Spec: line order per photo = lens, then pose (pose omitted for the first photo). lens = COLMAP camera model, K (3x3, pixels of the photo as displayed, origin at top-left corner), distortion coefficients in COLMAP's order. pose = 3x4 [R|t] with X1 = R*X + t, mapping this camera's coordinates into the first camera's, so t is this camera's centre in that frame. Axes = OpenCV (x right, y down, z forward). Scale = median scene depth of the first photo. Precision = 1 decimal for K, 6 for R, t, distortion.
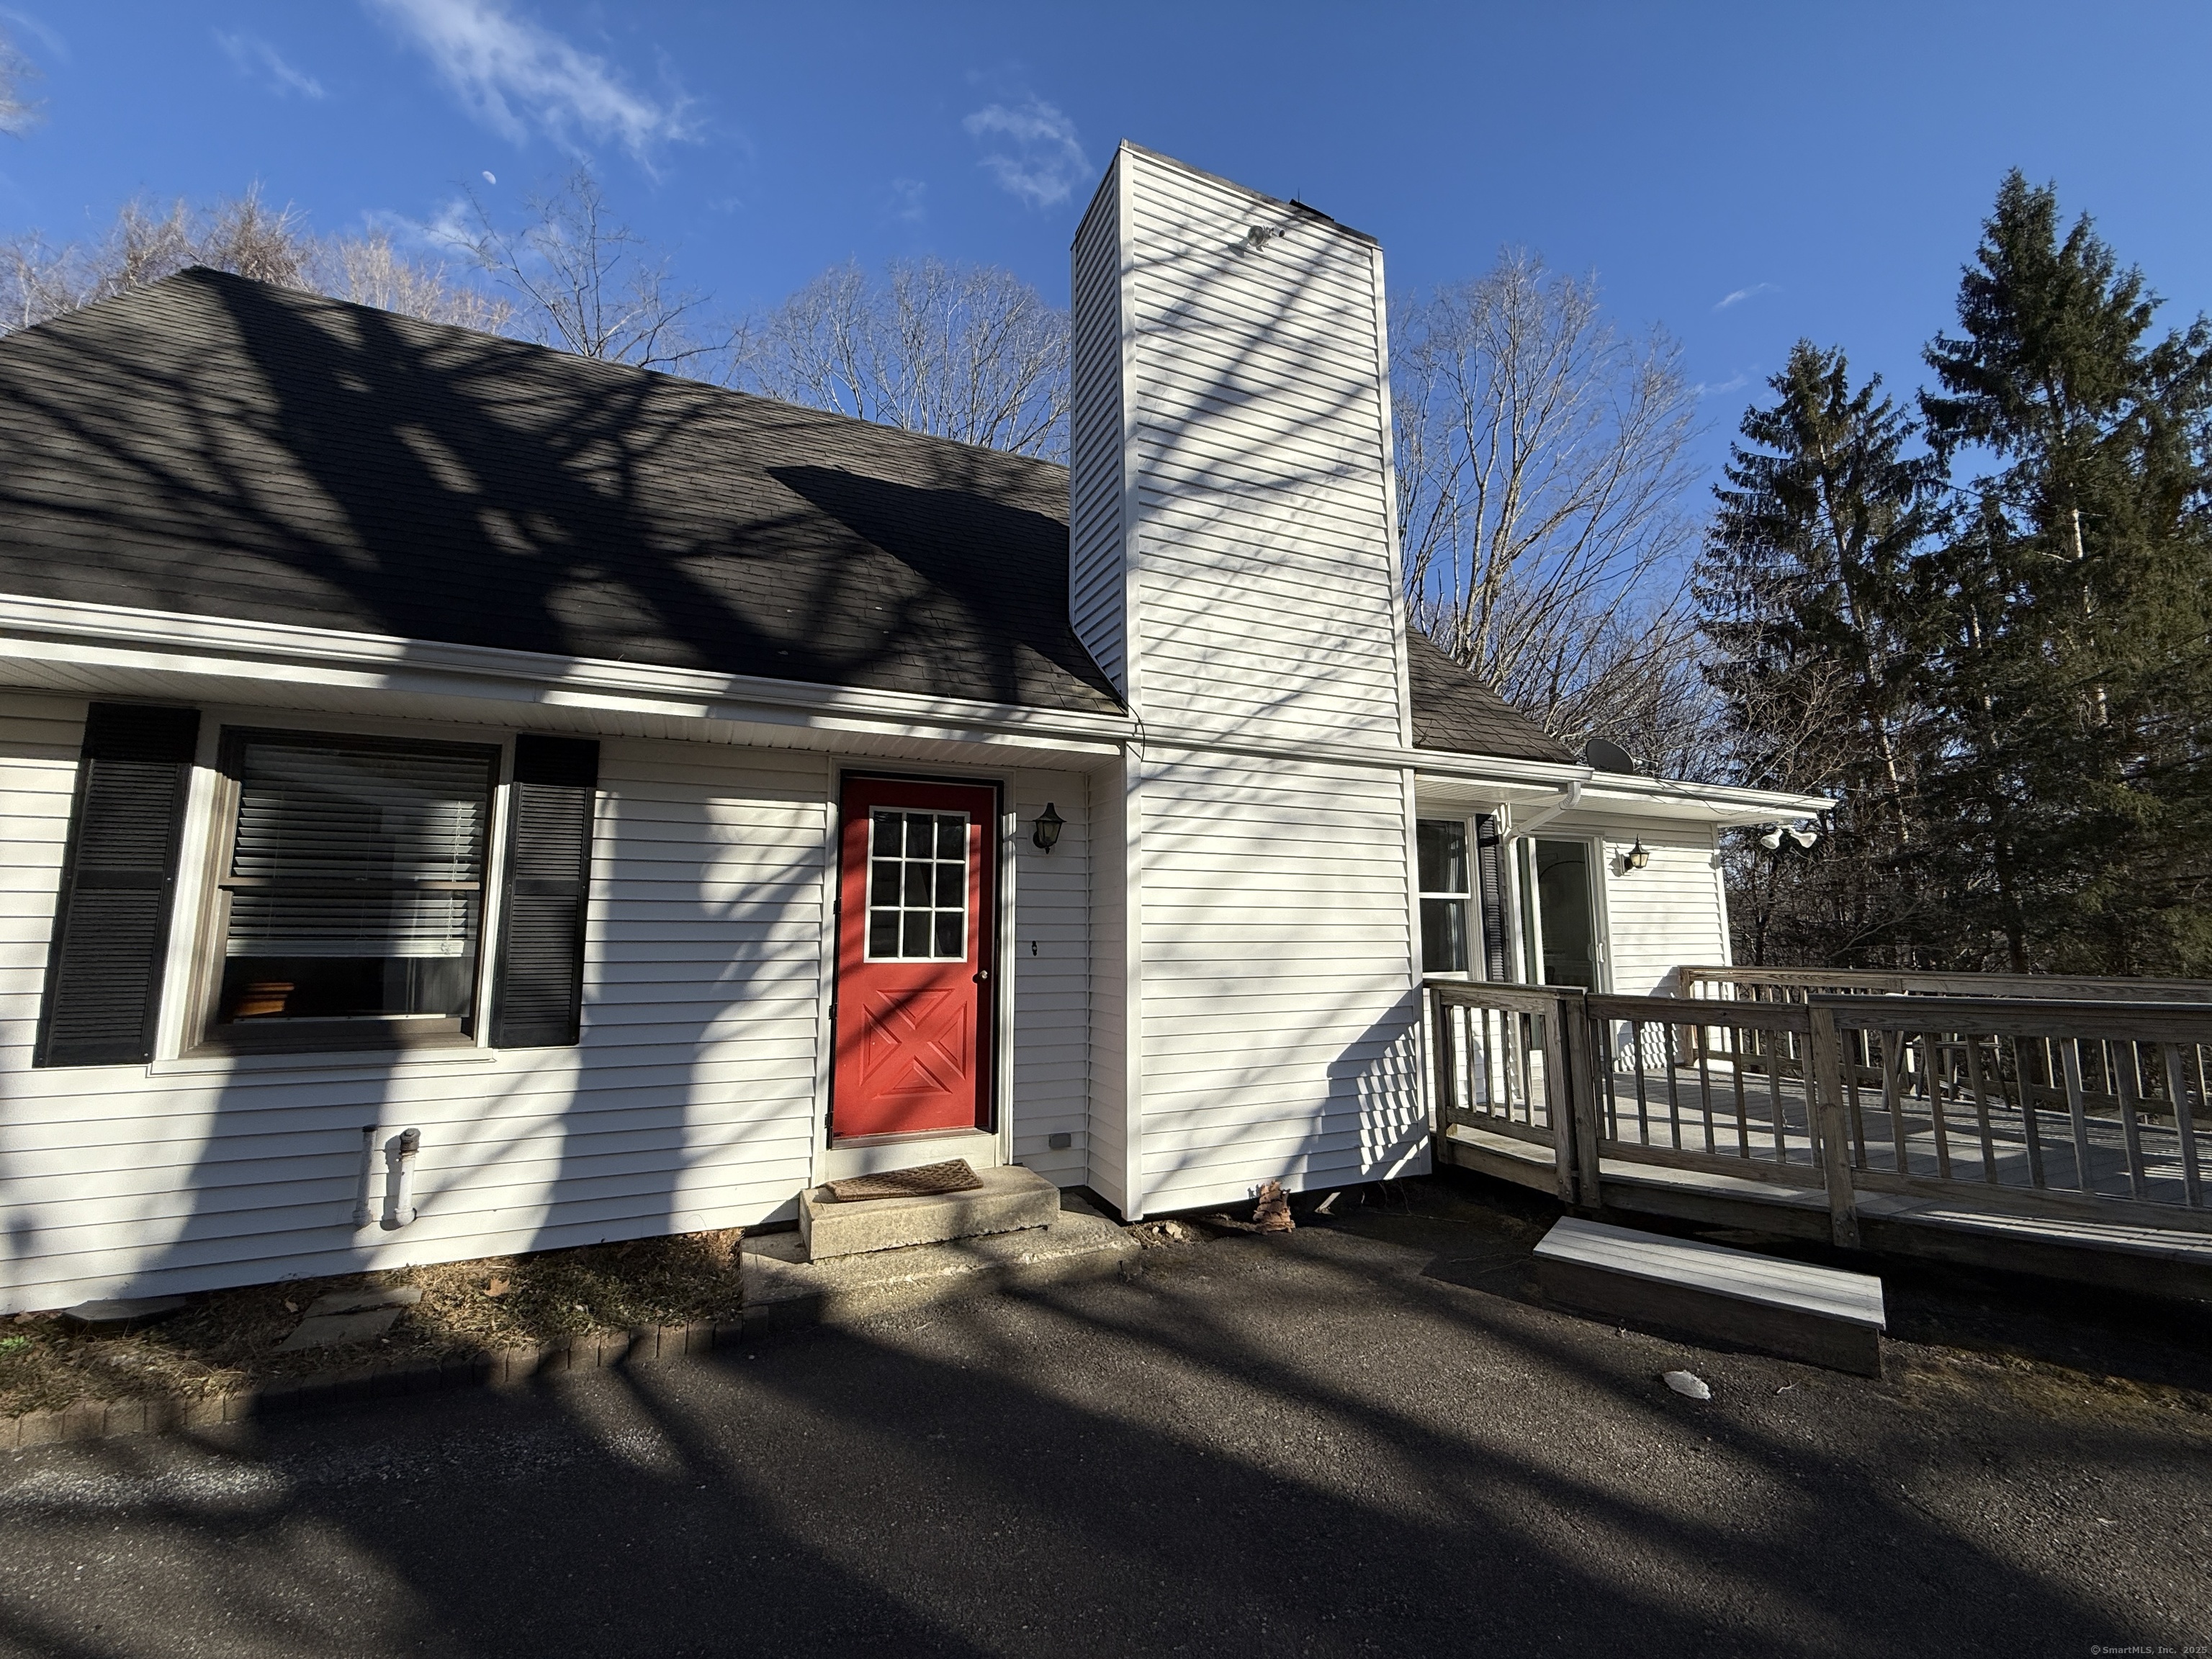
lens RADIAL K [[869.4, 0, 1095.8], [0, 869.4, 825.8], [0, 0, 1]] dist [-0.002355, -0.000325]
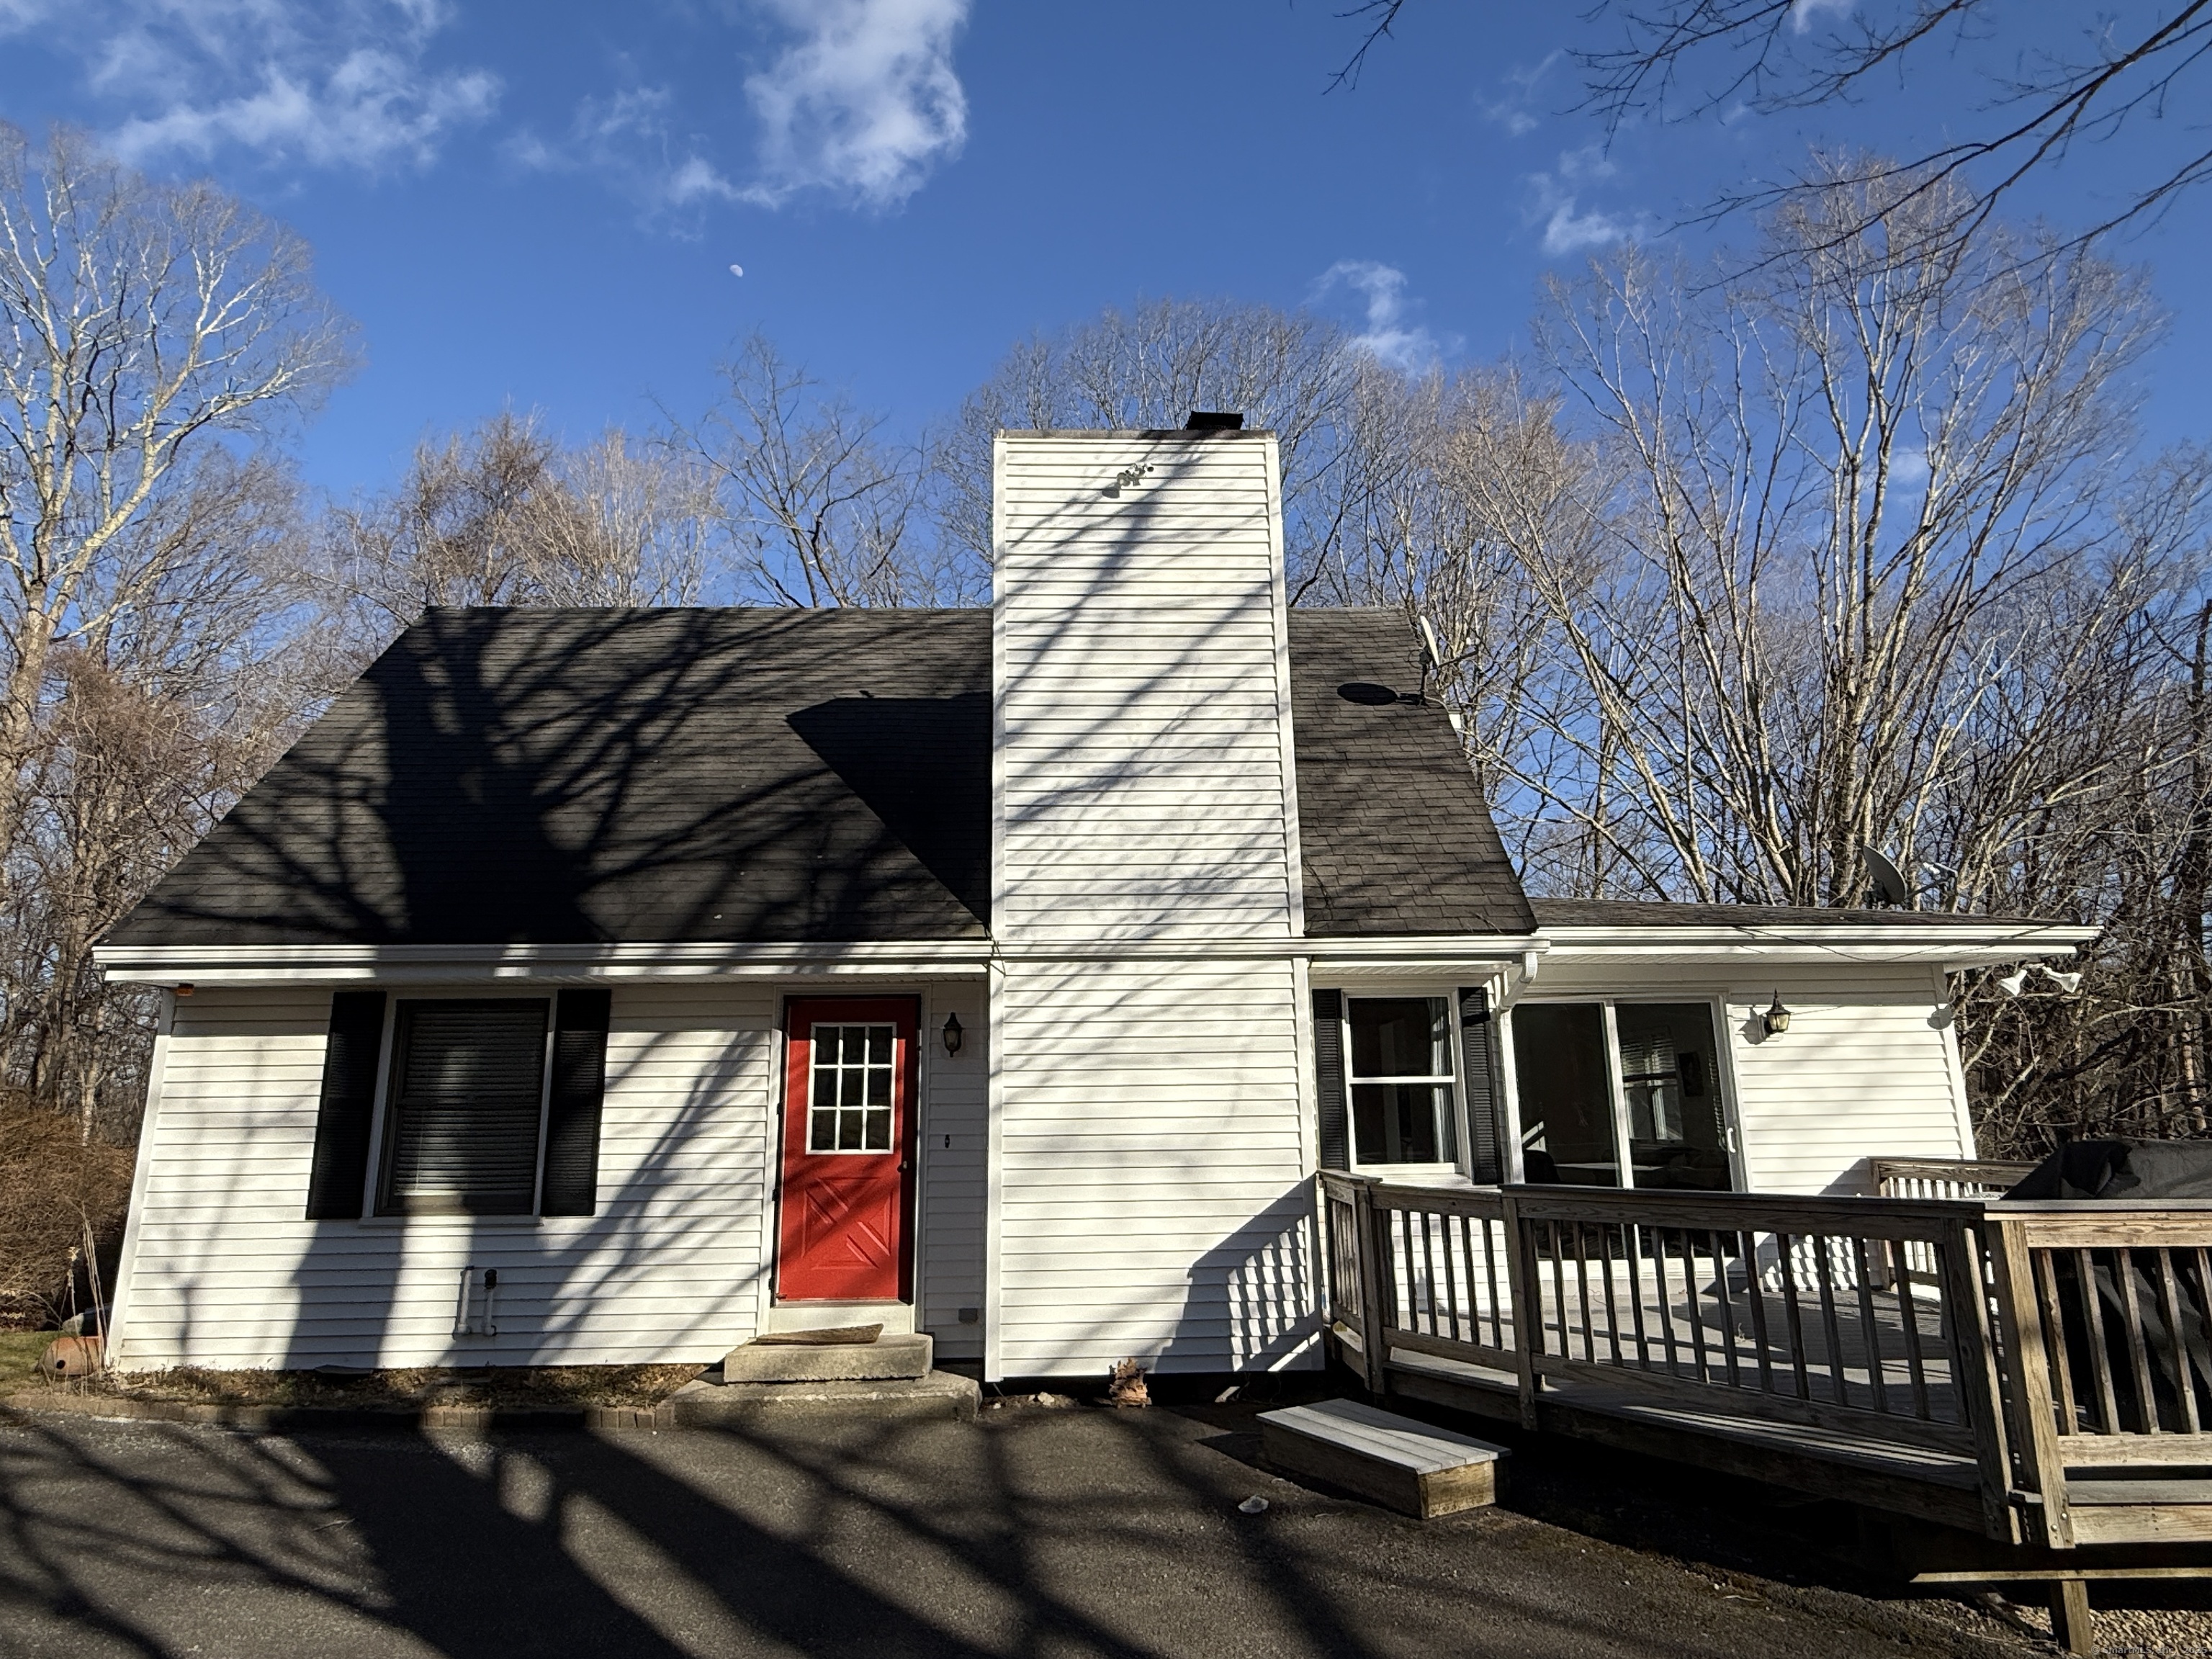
lens RADIAL K [[1284.3, 0, 1106.4], [0, 1284.3, 832.7], [0, 0, 1]] dist [-0.001580, 0.000129]
pose [[0.929139, -0.090667, -0.358442, 0.595286], [0.058460, 0.993297, -0.099714, -0.063691], [0.365081, 0.071694, 0.928211, -0.402731]]
